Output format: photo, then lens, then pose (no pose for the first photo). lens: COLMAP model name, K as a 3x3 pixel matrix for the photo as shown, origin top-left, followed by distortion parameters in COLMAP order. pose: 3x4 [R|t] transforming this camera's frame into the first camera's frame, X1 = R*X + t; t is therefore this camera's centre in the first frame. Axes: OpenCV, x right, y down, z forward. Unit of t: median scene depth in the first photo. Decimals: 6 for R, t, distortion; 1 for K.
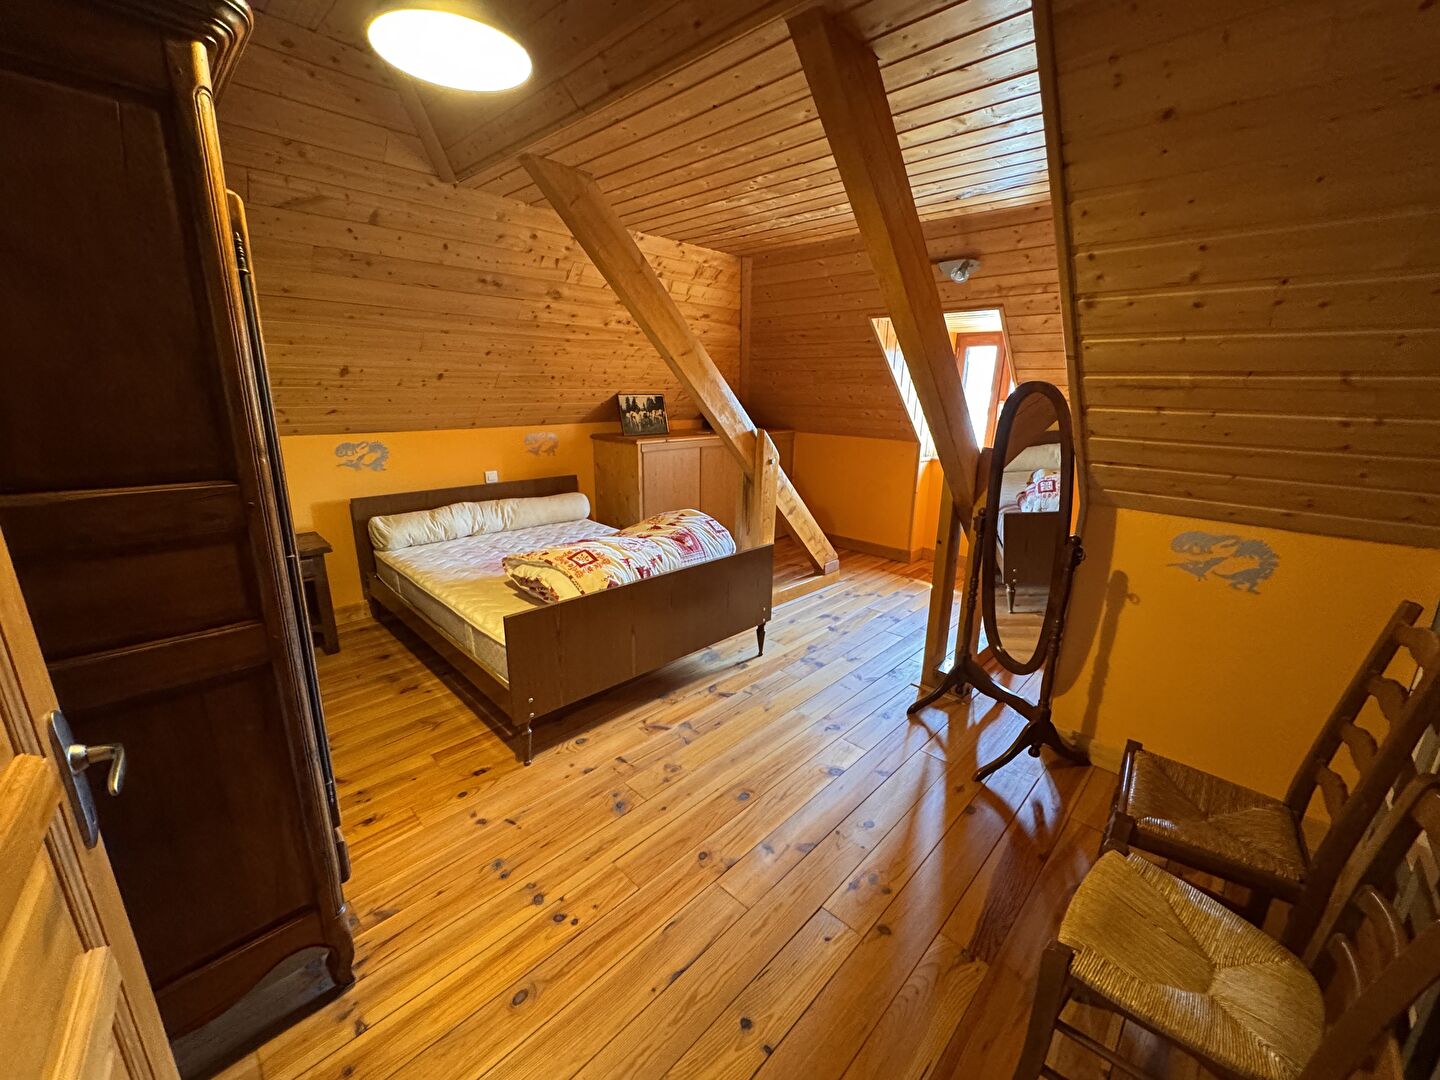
lens RADIAL K [[569.5, 0, 721.0], [0, 569.5, 537.0], [0, 0, 1]] dist [0.001068, 0.000103]
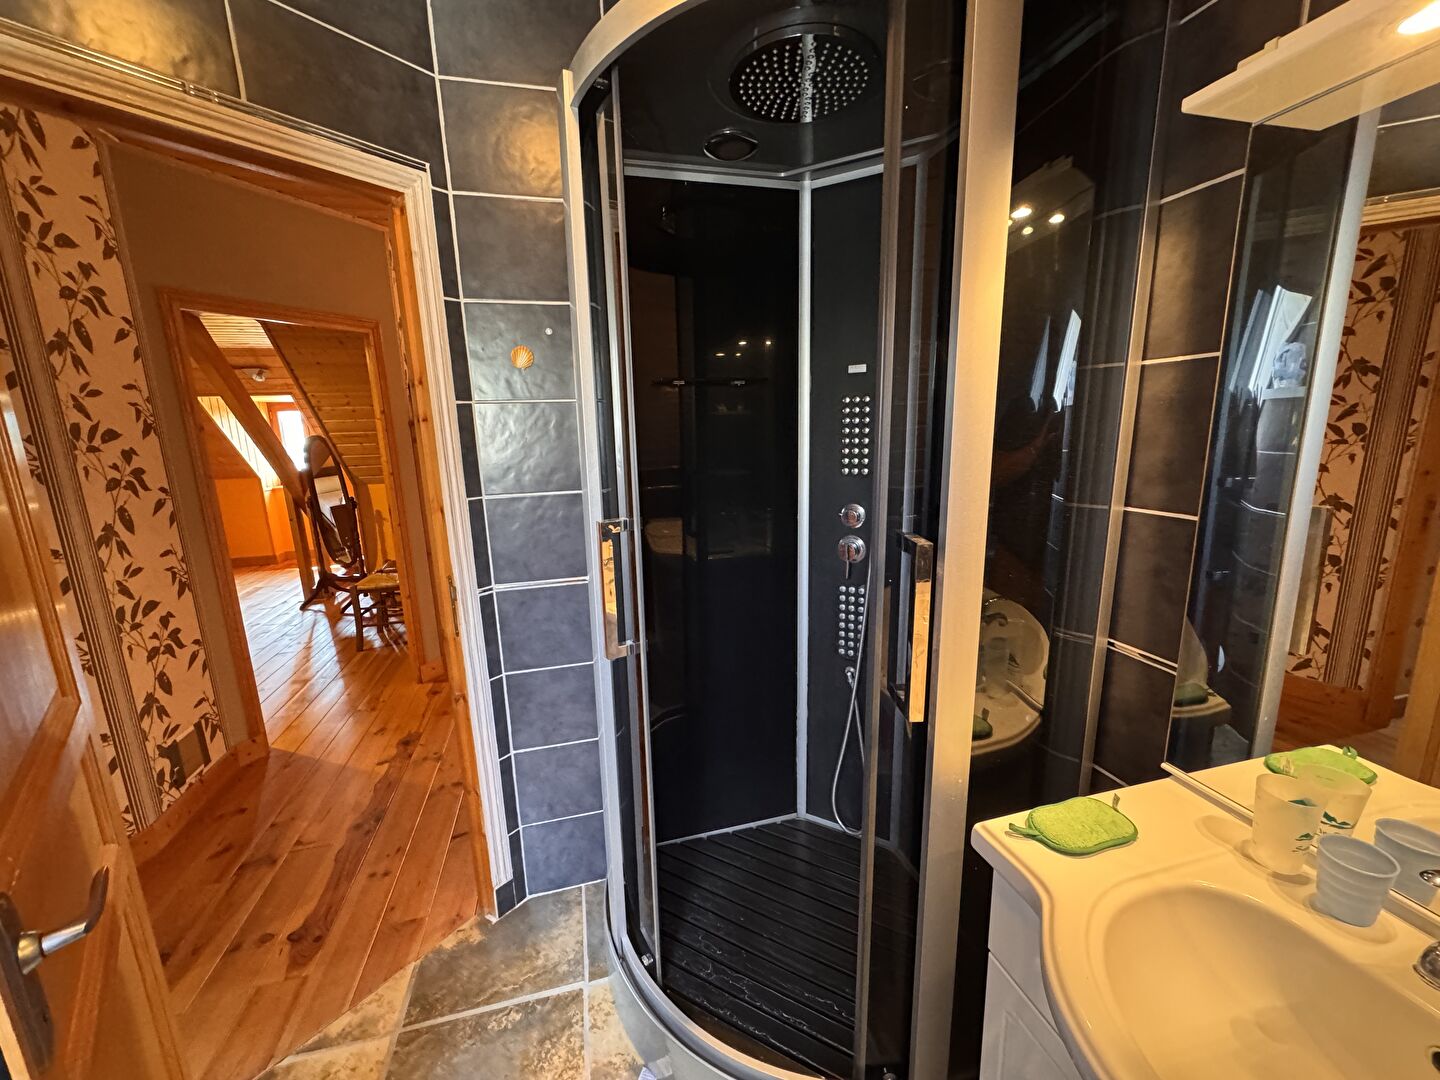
lens RADIAL K [[569.5, 0, 720.5], [0, 569.5, 541.1], [0, 0, 1]] dist [0.001068, 0.000103]
pose [[0.514872, -0.200348, 0.833527, -0.462787], [0.256721, 0.963720, 0.073064, 0.297341], [-0.817925, 0.176366, 0.547626, -1.164098]]
